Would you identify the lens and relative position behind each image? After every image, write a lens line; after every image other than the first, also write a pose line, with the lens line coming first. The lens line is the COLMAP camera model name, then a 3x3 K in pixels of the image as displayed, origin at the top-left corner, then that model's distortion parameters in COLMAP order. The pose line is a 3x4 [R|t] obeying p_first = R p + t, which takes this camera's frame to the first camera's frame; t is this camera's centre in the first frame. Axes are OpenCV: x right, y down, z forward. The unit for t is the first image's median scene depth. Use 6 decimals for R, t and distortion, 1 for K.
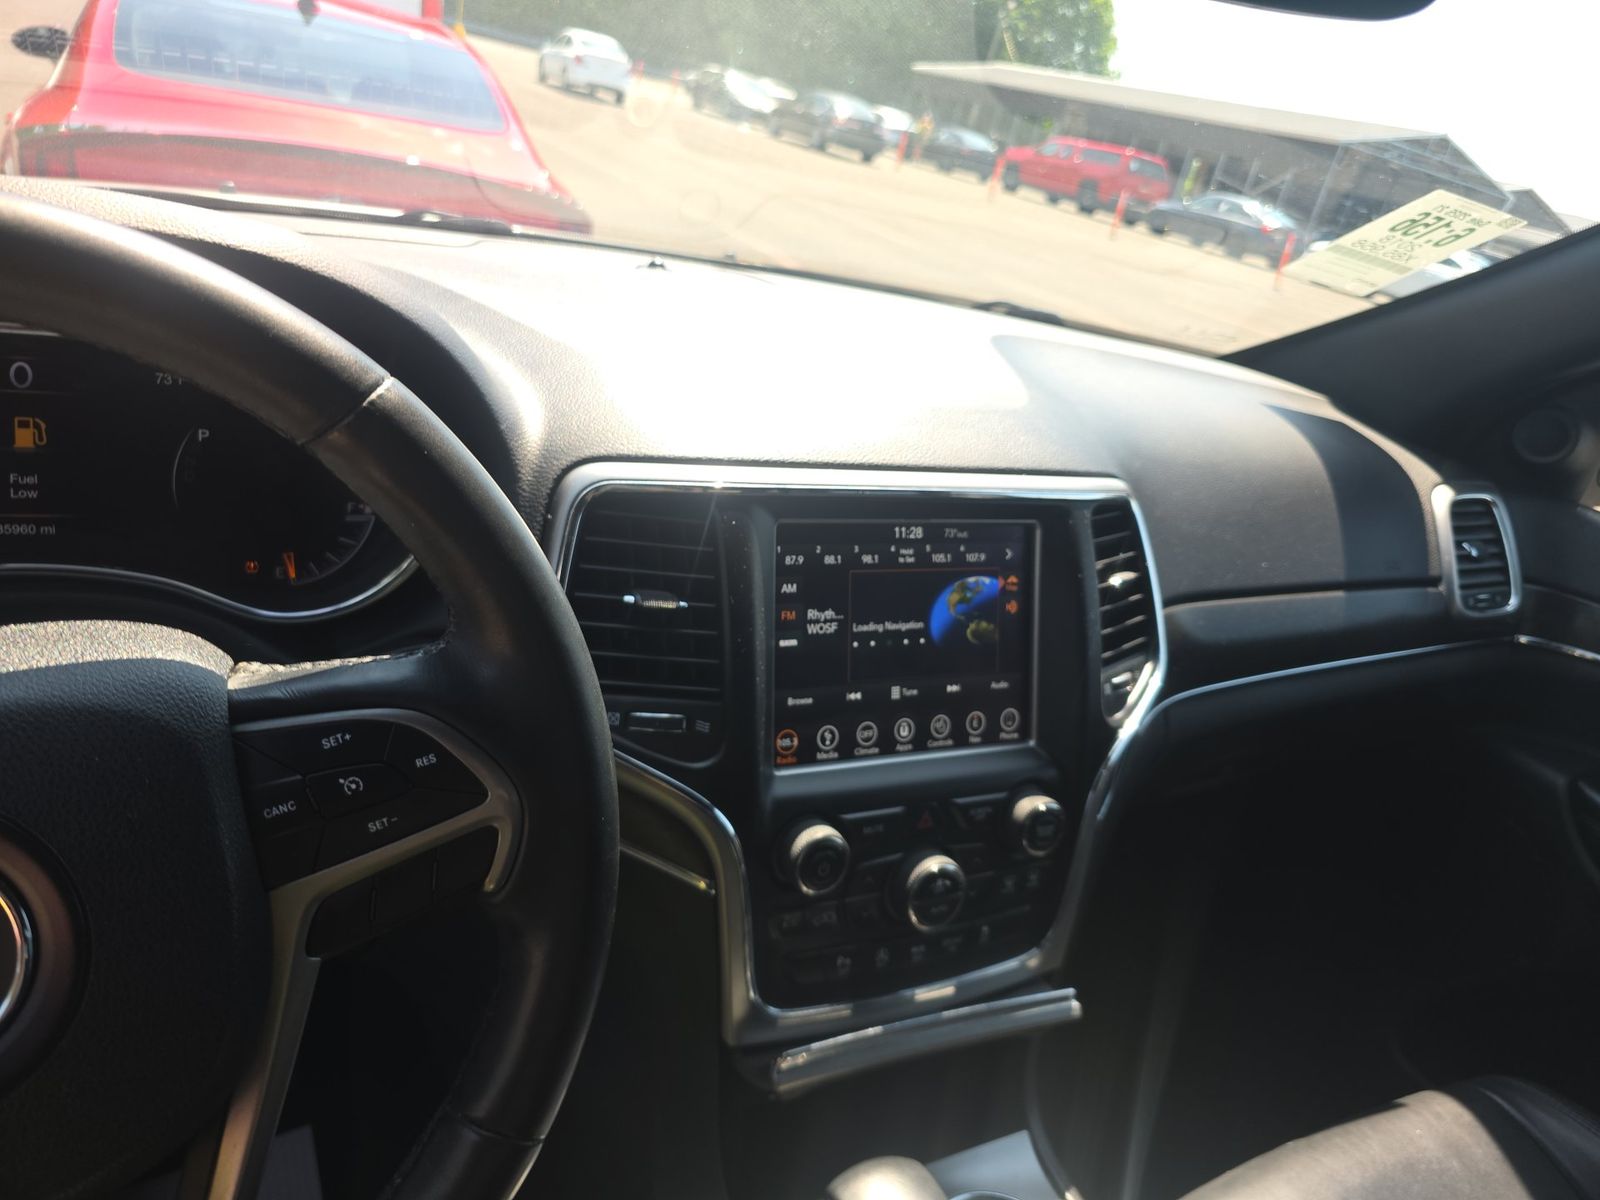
lens RADIAL K [[1060.2, 0, 766.7], [0, 1060.2, 611.1], [0, 0, 1]] dist [0.076863, -0.085285]
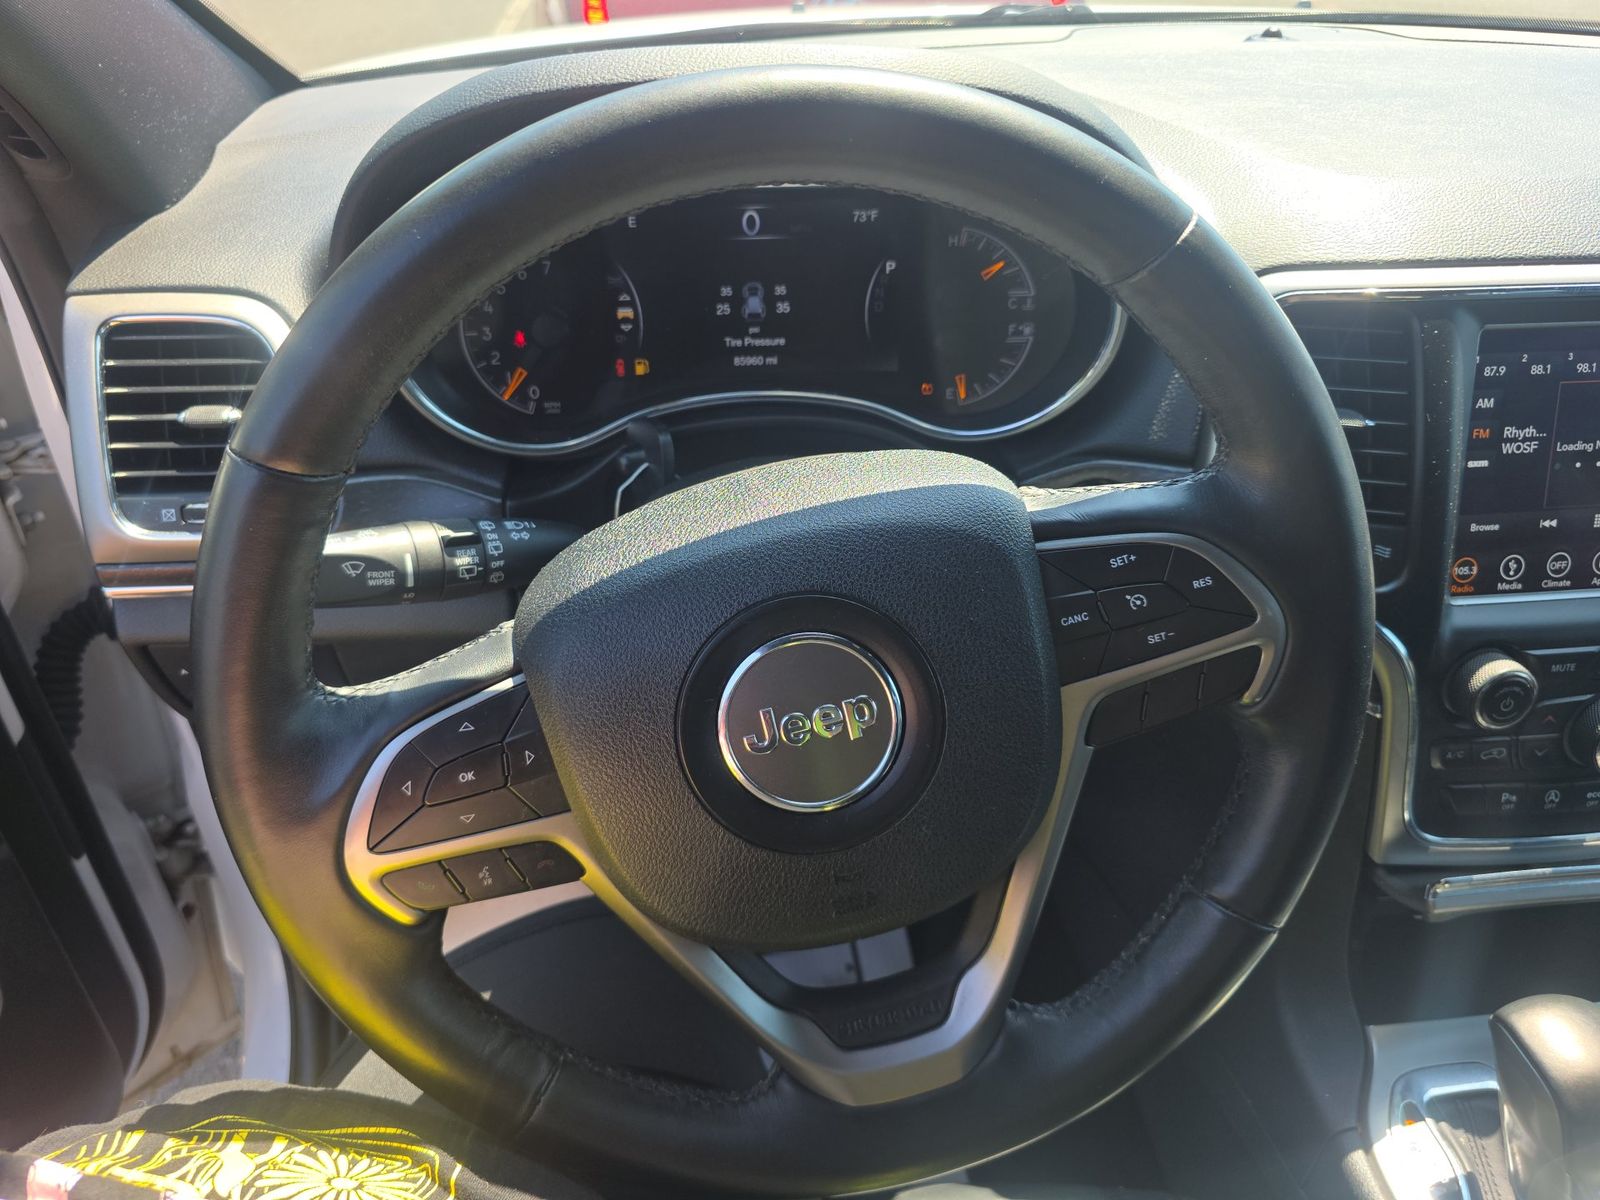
lens RADIAL K [[1060.1, 0, 800.0], [0, 1060.1, 600.0], [0, 0, 1]] dist [0.002065, -0.004195]
pose [[0.930431, 0.059170, -0.361658, -0.190642], [0.006739, 0.983949, 0.178321, -0.022099], [0.366404, -0.168353, 0.915099, -0.077538]]
